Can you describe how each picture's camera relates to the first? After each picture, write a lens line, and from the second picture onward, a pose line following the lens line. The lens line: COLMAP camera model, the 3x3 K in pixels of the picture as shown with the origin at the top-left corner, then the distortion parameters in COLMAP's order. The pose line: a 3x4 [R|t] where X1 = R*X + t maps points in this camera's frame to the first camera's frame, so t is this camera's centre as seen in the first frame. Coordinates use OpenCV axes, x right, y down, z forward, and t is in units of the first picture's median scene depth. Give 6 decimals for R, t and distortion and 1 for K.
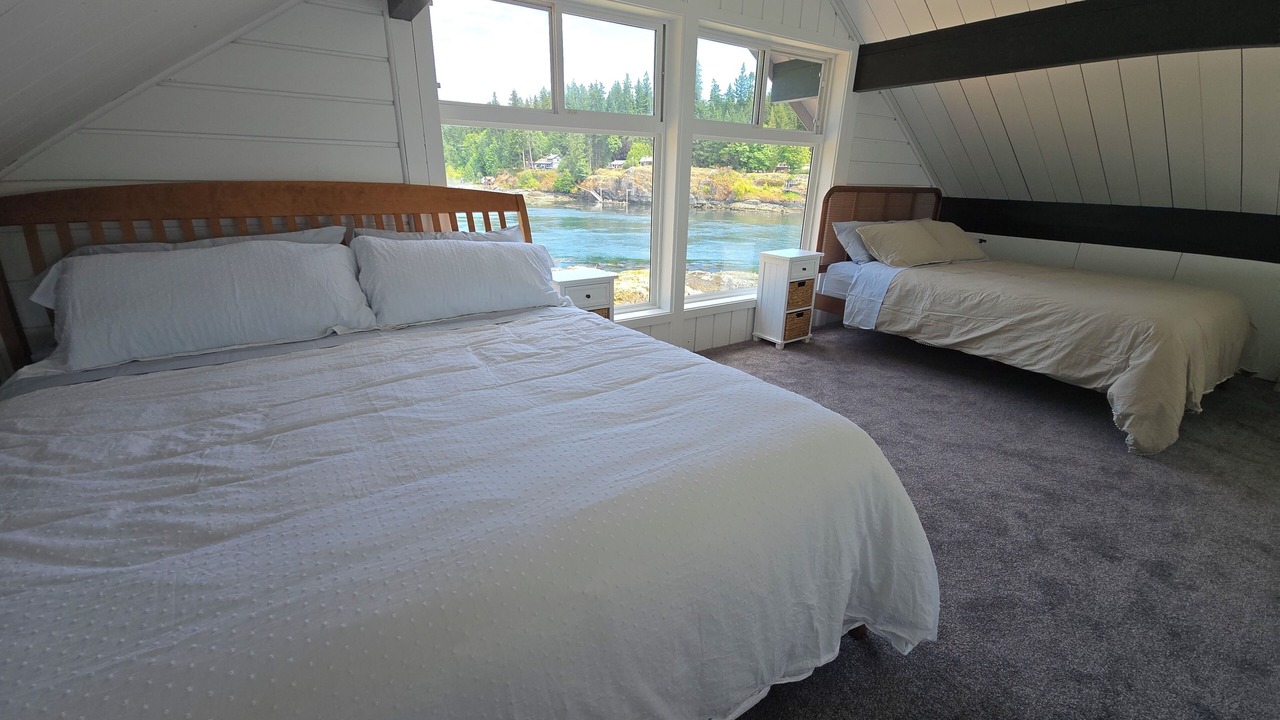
lens RADIAL K [[525.8, 0, 637.6], [0, 525.8, 361.9], [0, 0, 1]] dist [-0.001779, -0.000876]
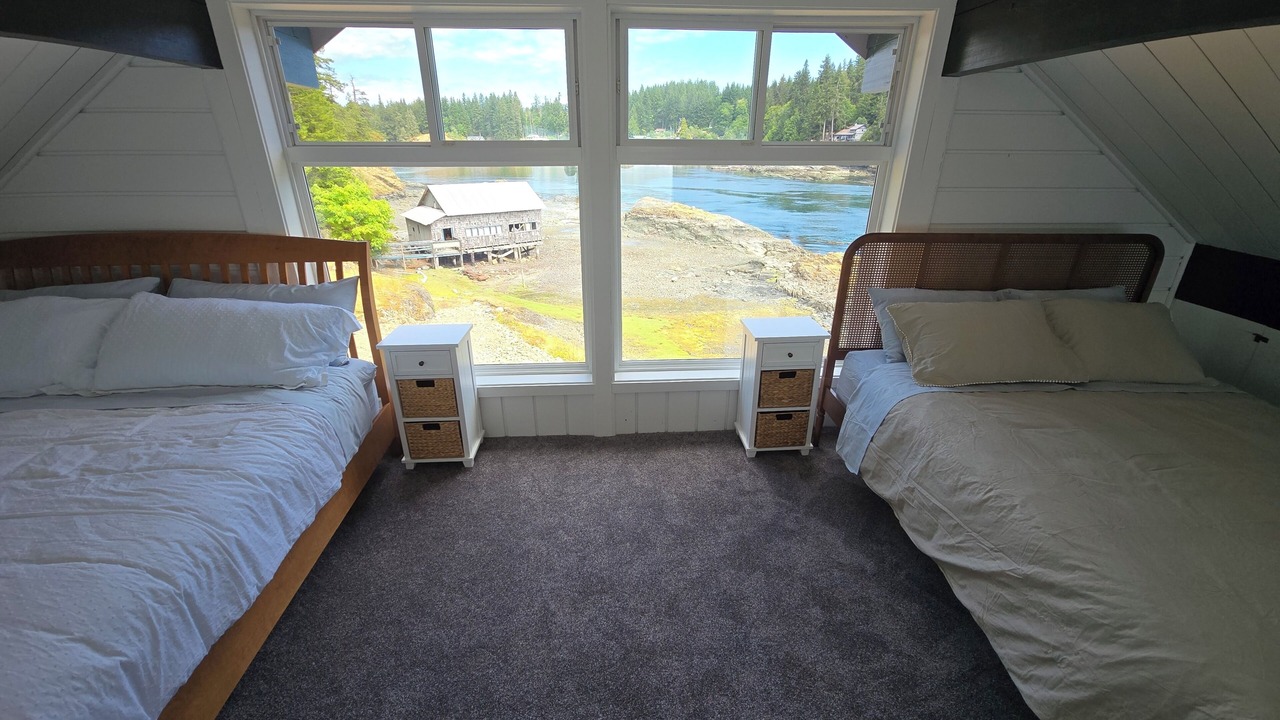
lens RADIAL K [[525.8, 0, 639.1], [0, 525.8, 360.4], [0, 0, 1]] dist [-0.001779, -0.000876]
pose [[0.863134, 0.179147, -0.472130, 0.489658], [-0.157672, 0.983822, 0.085055, -0.204772], [0.479729, 0.001028, 0.877416, 0.328109]]
